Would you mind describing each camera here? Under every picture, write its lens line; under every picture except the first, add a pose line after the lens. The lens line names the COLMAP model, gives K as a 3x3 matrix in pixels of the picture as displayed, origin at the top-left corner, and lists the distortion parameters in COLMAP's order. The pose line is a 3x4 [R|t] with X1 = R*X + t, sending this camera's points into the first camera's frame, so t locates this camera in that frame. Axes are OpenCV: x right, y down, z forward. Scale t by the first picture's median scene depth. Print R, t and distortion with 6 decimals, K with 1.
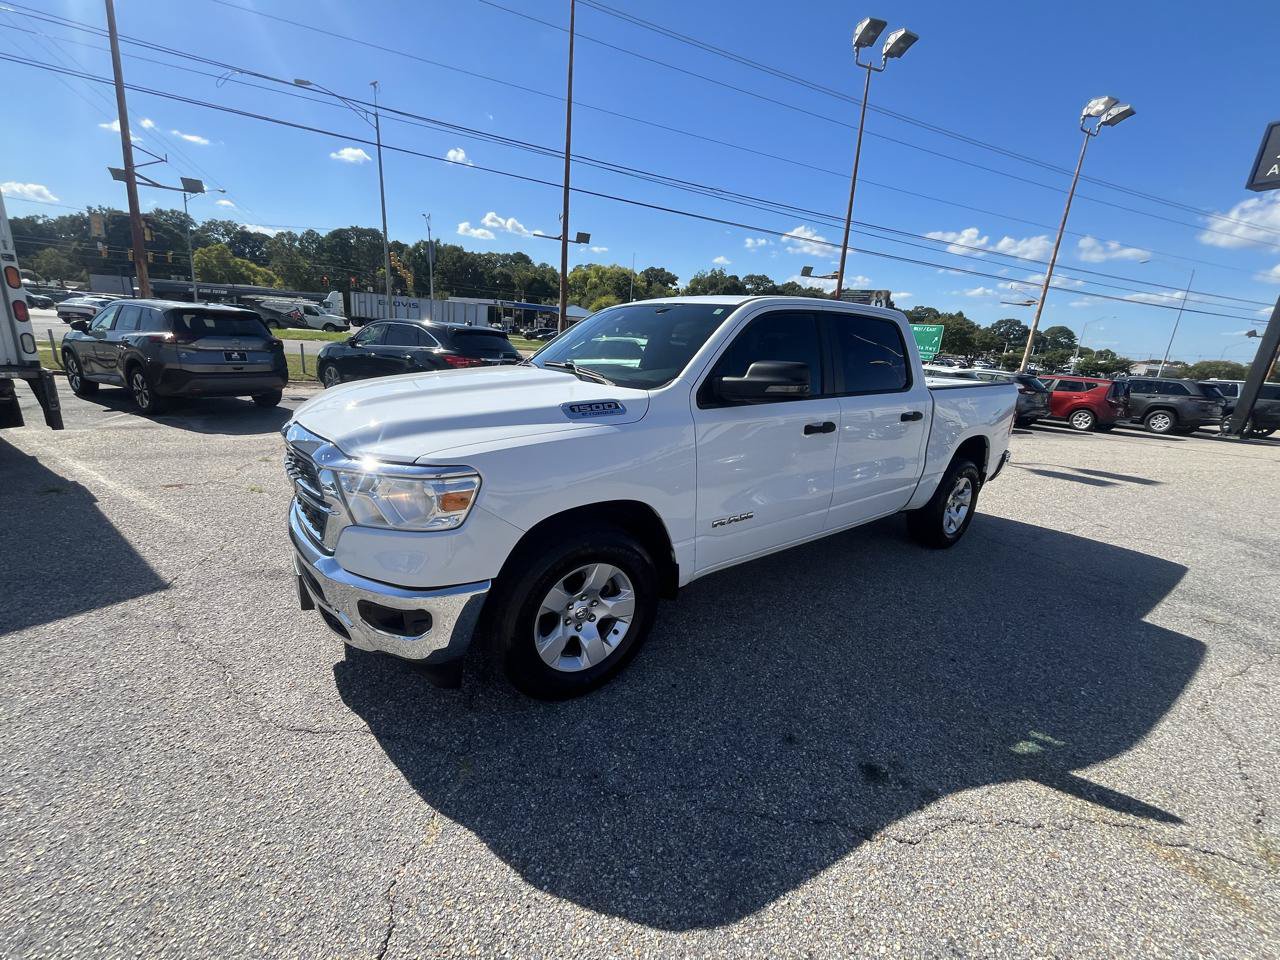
lens RADIAL K [[518.5, 0, 638.1], [0, 518.5, 476.9], [0, 0, 1]] dist [-0.003570, 0.000012]
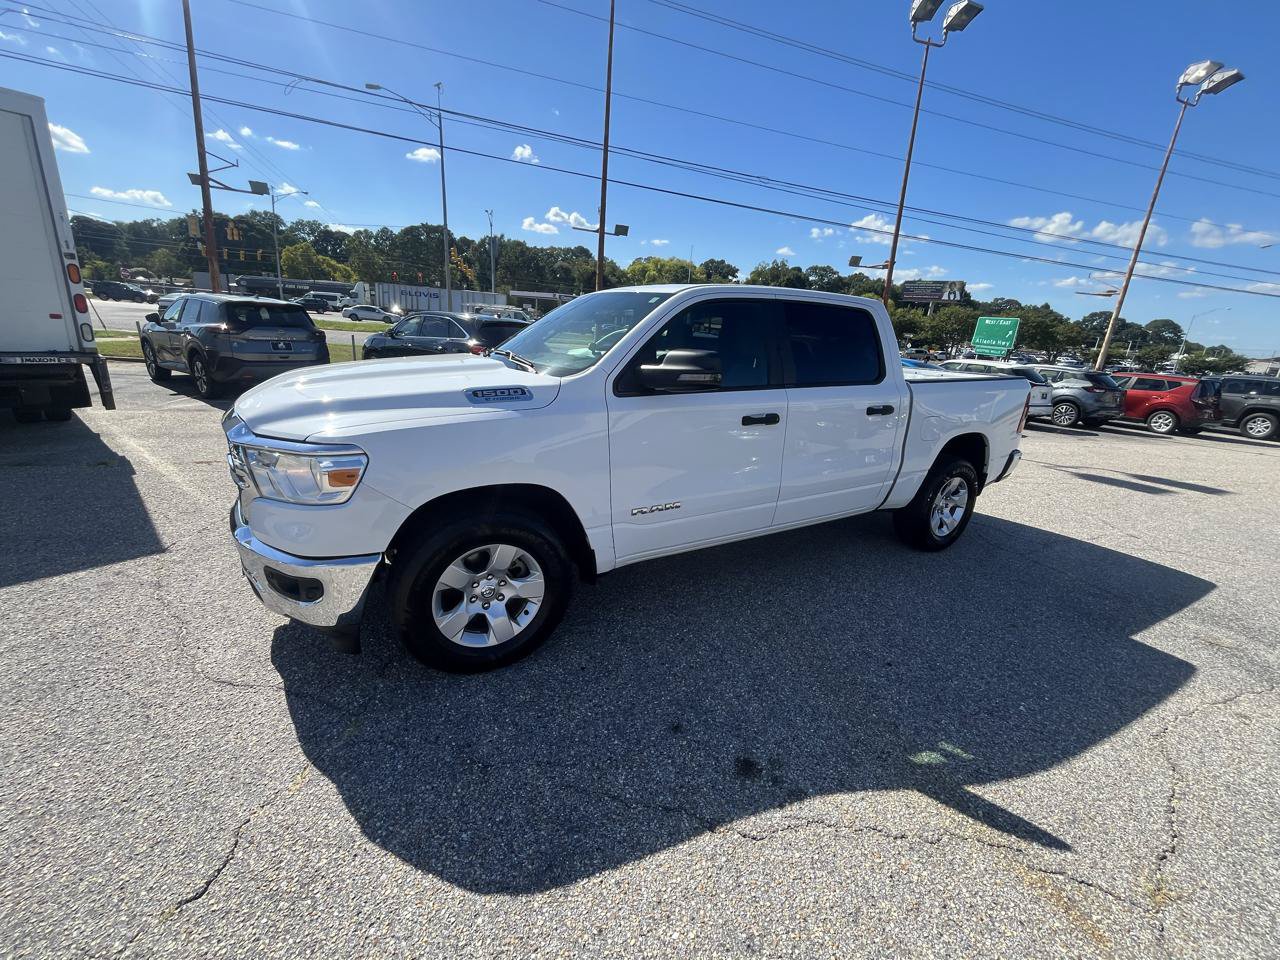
lens RADIAL K [[518.5, 0, 637.3], [0, 518.5, 476.2], [0, 0, 1]] dist [-0.003570, 0.000012]
pose [[0.993963, 0.031367, -0.105140, 0.168443], [-0.030229, 0.999466, 0.012403, 0.005862], [0.105473, -0.009150, 0.994380, 0.001909]]
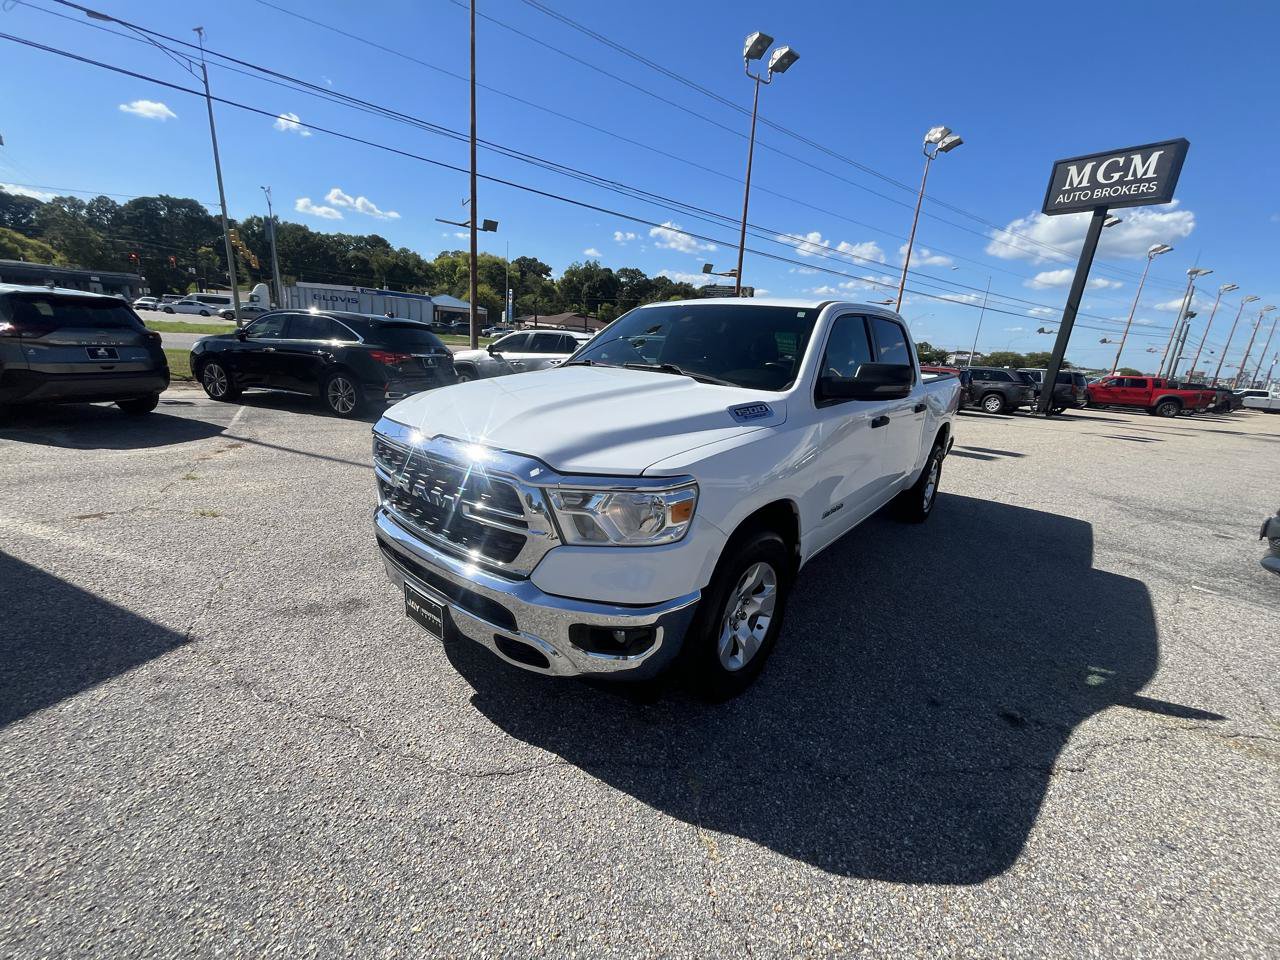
lens RADIAL K [[518.5, 0, 637.4], [0, 518.5, 475.9], [0, 0, 1]] dist [-0.003570, 0.000012]
pose [[0.973486, -0.055147, 0.221999, -0.300601], [0.052404, 0.998460, 0.018232, -0.019746], [-0.222663, -0.006115, 0.974876, 0.030473]]
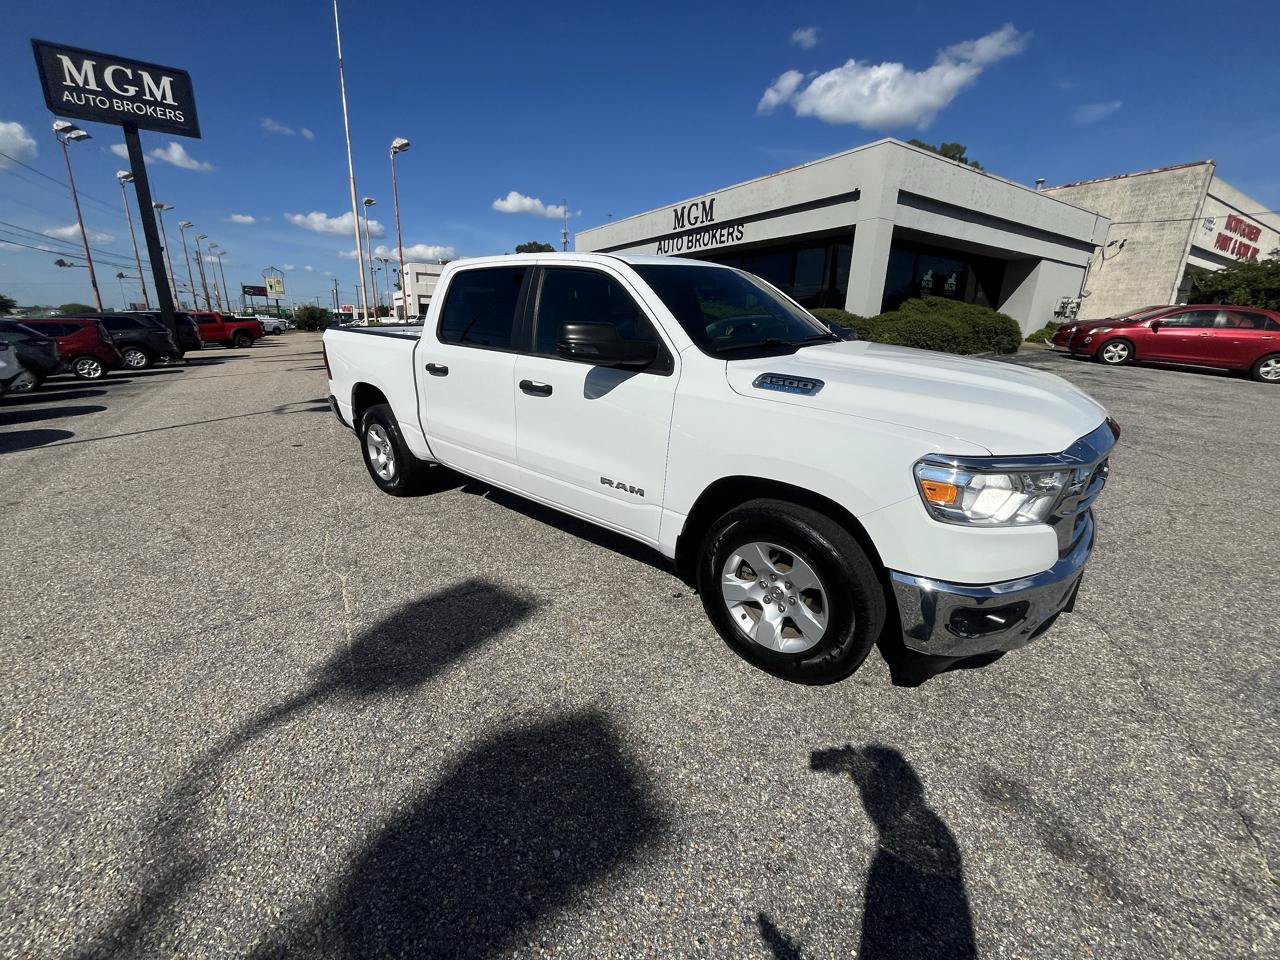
lens RADIAL K [[518.5, 0, 638.5], [0, 518.5, 477.7], [0, 0, 1]] dist [-0.003570, 0.000012]
pose [[-0.220927, -0.351488, 0.909751, -0.791587], [0.226715, 0.888739, 0.398426, -0.331798], [-0.948573, 0.294277, -0.116659, 1.126782]]
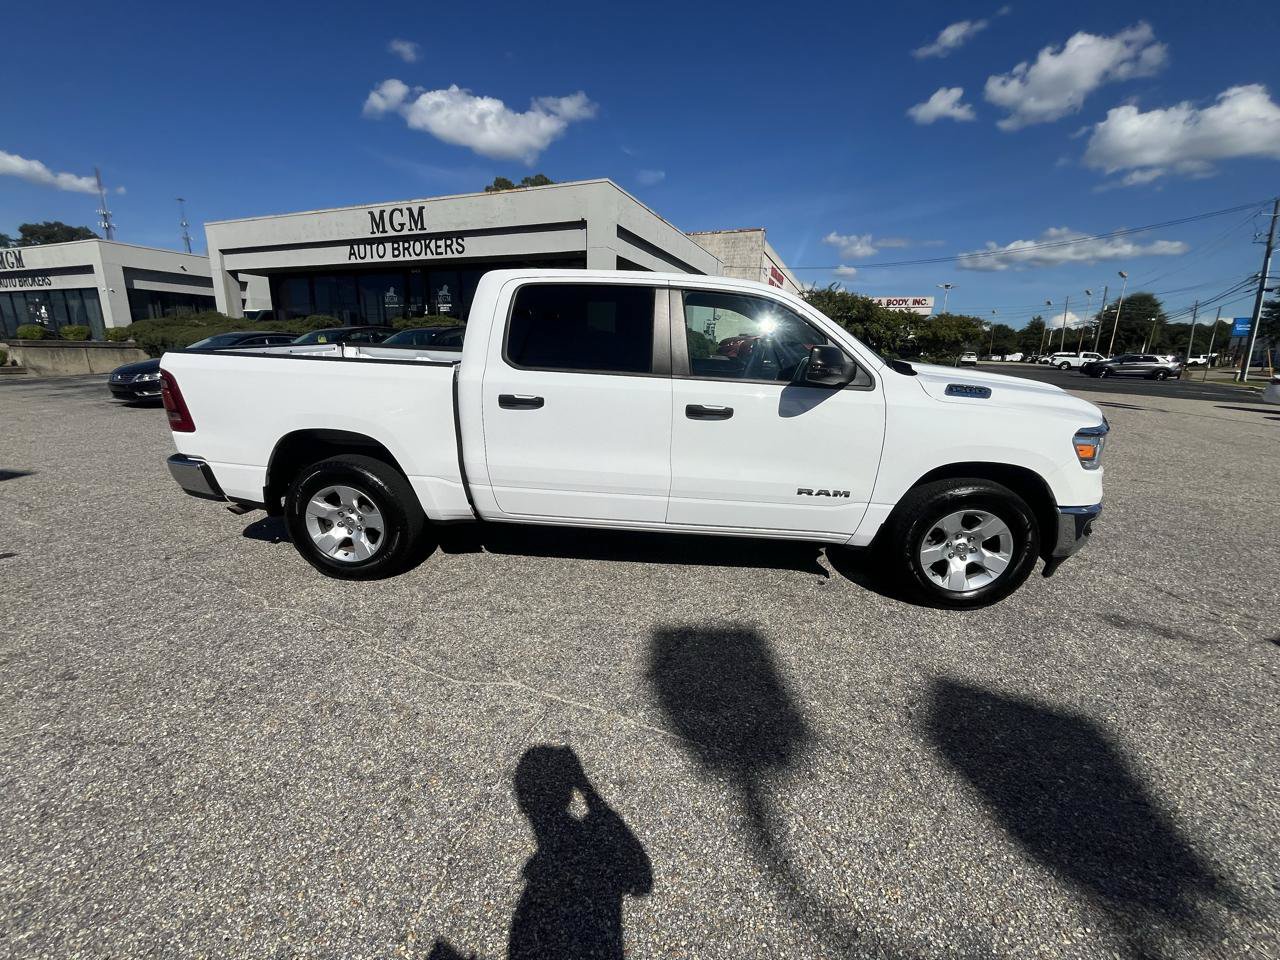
lens RADIAL K [[518.5, 0, 638.9], [0, 518.5, 474.7], [0, 0, 1]] dist [-0.003570, 0.000012]
pose [[-0.753035, -0.243429, 0.611294, -0.430913], [0.104377, 0.873088, 0.476260, -0.461976], [-0.649648, 0.422446, -0.632057, 1.698549]]
